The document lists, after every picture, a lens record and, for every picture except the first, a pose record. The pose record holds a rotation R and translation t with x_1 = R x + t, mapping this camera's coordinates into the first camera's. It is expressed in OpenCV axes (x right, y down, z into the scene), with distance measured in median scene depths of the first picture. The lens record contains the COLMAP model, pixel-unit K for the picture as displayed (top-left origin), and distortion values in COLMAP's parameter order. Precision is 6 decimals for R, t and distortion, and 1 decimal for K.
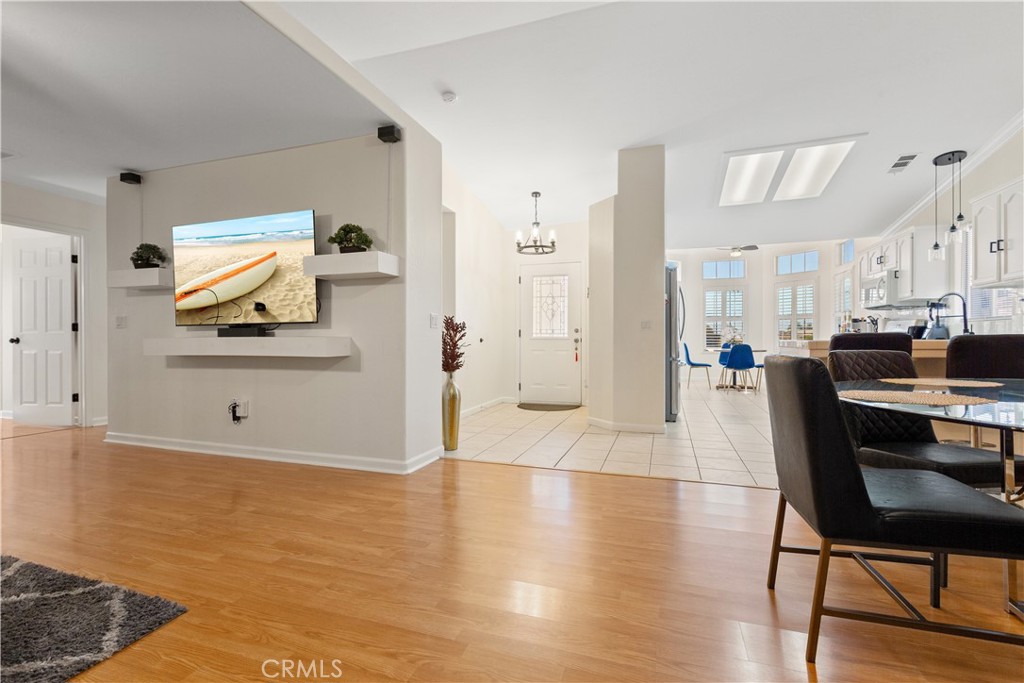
lens RADIAL K [[462.9, 0, 509.3], [0, 462.9, 337.8], [0, 0, 1]] dist [0.005232, -0.001021]
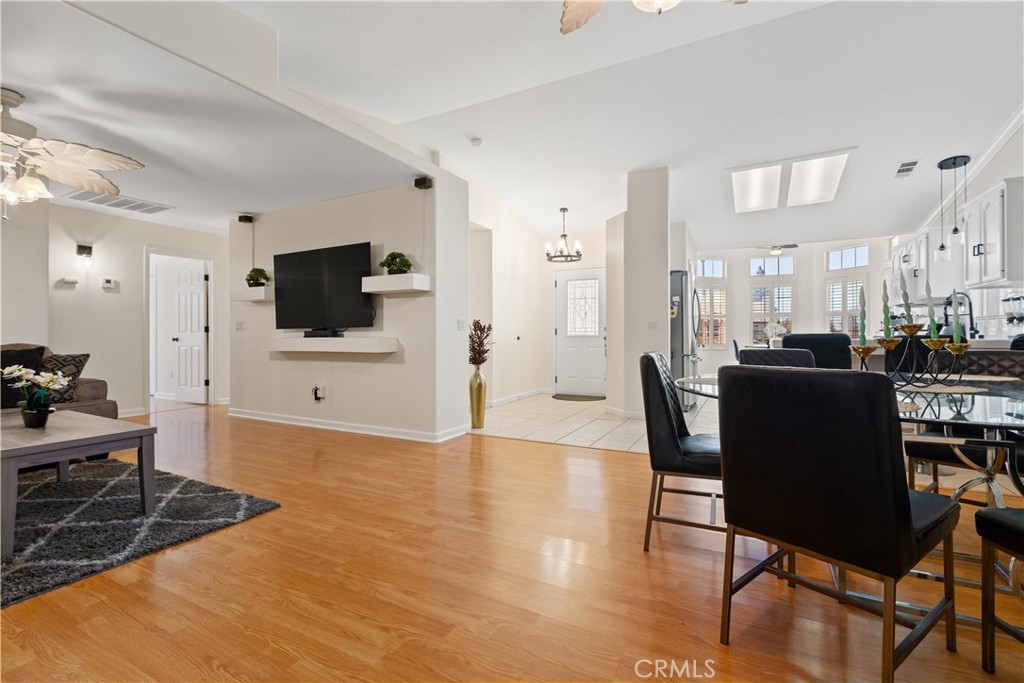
lens RADIAL K [[462.9, 0, 510.8], [0, 462.9, 329.5], [0, 0, 1]] dist [0.005232, -0.001021]
pose [[0.987779, -0.004816, -0.155787, 0.153355], [0.003584, 0.999960, -0.008187, -0.010427], [0.155821, 0.007529, 0.987757, -0.207584]]
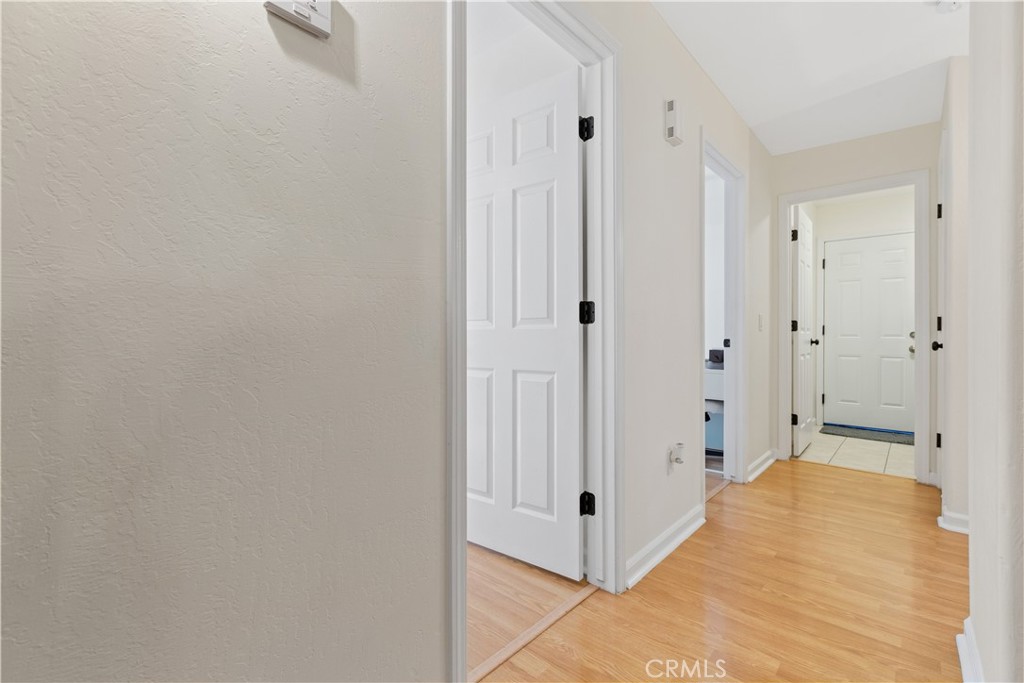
lens RADIAL K [[462.9, 0, 506.0], [0, 462.9, 333.5], [0, 0, 1]] dist [0.005232, -0.001021]
pose [[0.904543, 0.004947, -0.426353, -1.039379], [-0.003385, 0.999984, 0.004422, -0.009571], [0.426369, -0.002557, 0.904546, 0.795982]]
